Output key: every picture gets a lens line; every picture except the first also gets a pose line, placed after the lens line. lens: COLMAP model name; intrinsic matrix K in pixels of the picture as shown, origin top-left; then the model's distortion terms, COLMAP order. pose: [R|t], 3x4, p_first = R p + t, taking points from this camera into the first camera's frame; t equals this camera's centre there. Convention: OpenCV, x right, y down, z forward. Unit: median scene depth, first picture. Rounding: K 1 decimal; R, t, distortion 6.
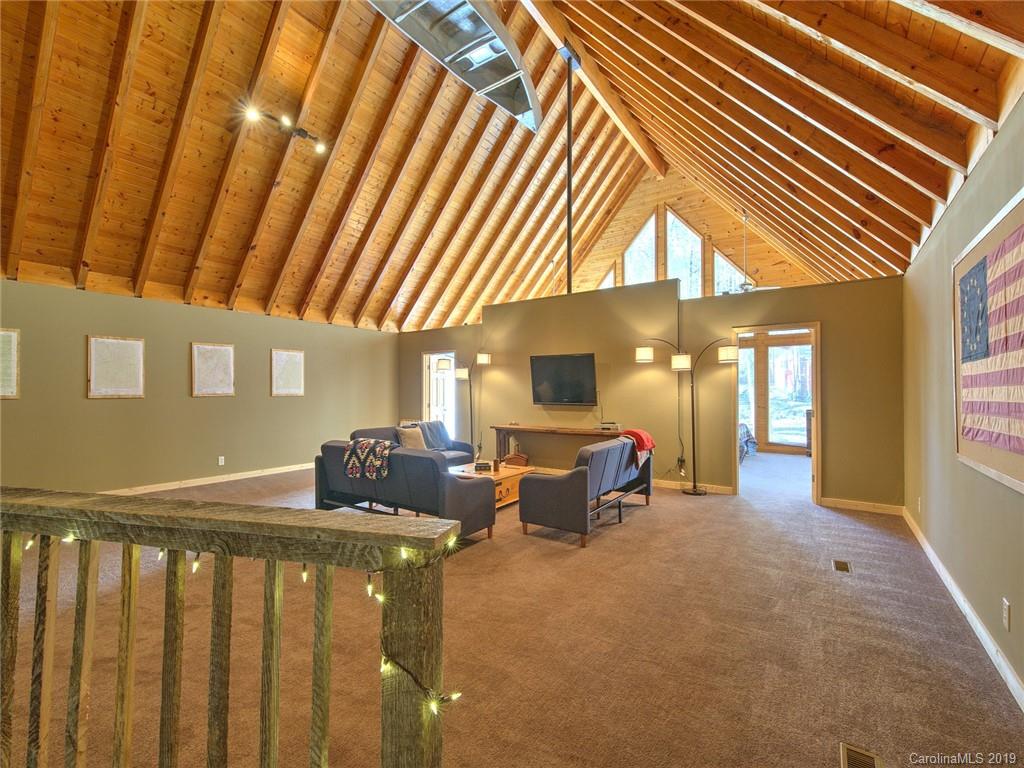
lens RADIAL K [[437.0, 0, 515.4], [0, 437.0, 380.5], [0, 0, 1]] dist [0.003672, -0.000822]
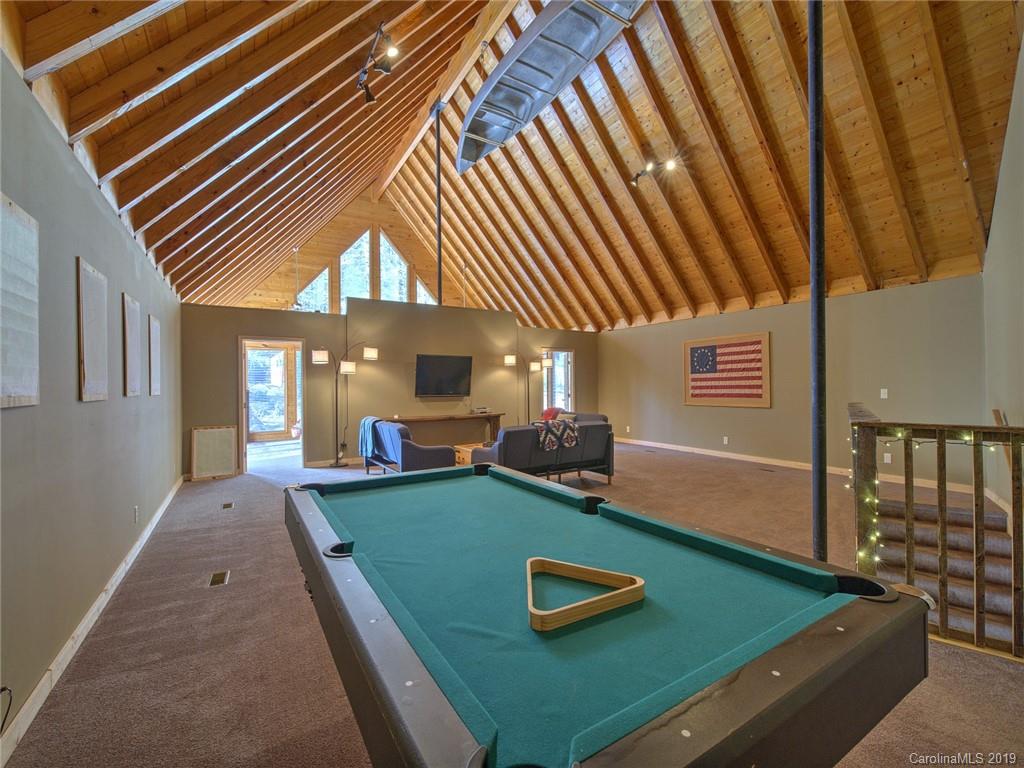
lens RADIAL K [[437.0, 0, 512.3], [0, 437.0, 384.9], [0, 0, 1]] dist [0.003672, -0.000822]
pose [[0.391638, -0.007412, 0.920089, -1.185589], [-0.009113, 0.999887, 0.011933, 0.008681], [-0.920074, -0.013059, 0.391527, 0.436733]]
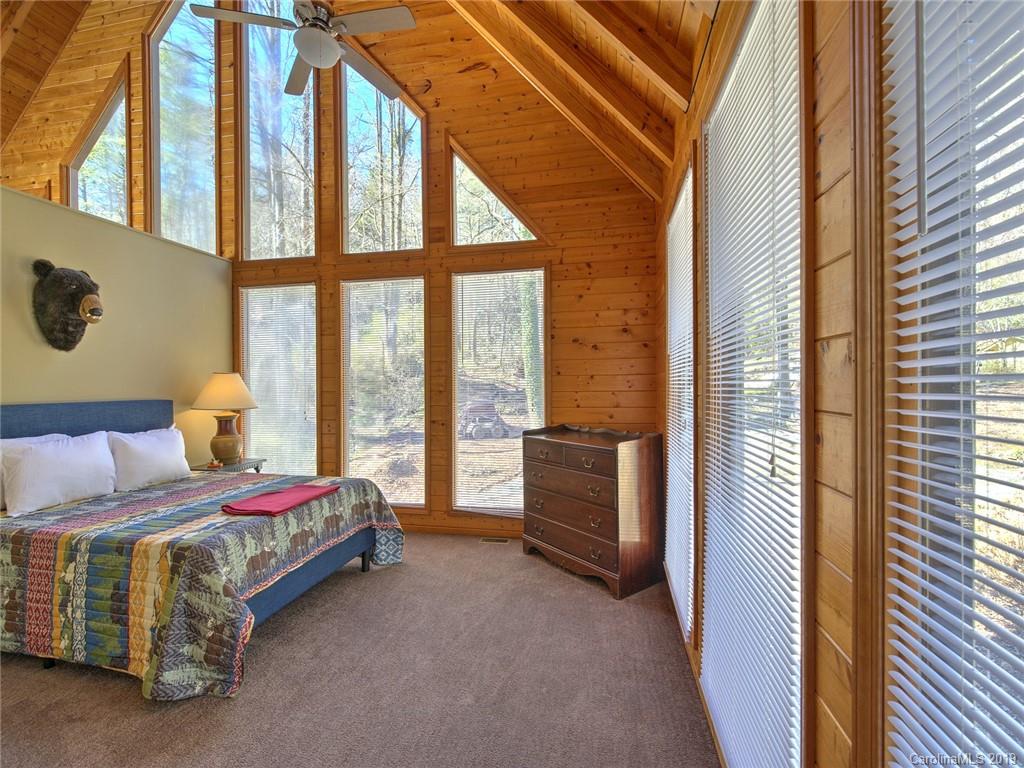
lens RADIAL K [[437.0, 0, 512.5], [0, 437.0, 386.1], [0, 0, 1]] dist [0.003672, -0.000822]
pose [[0.918337, -0.013253, 0.395577, 0.464978], [0.003848, 0.999691, 0.024558, 0.018727], [-0.395781, -0.021030, 0.918104, 0.596481]]
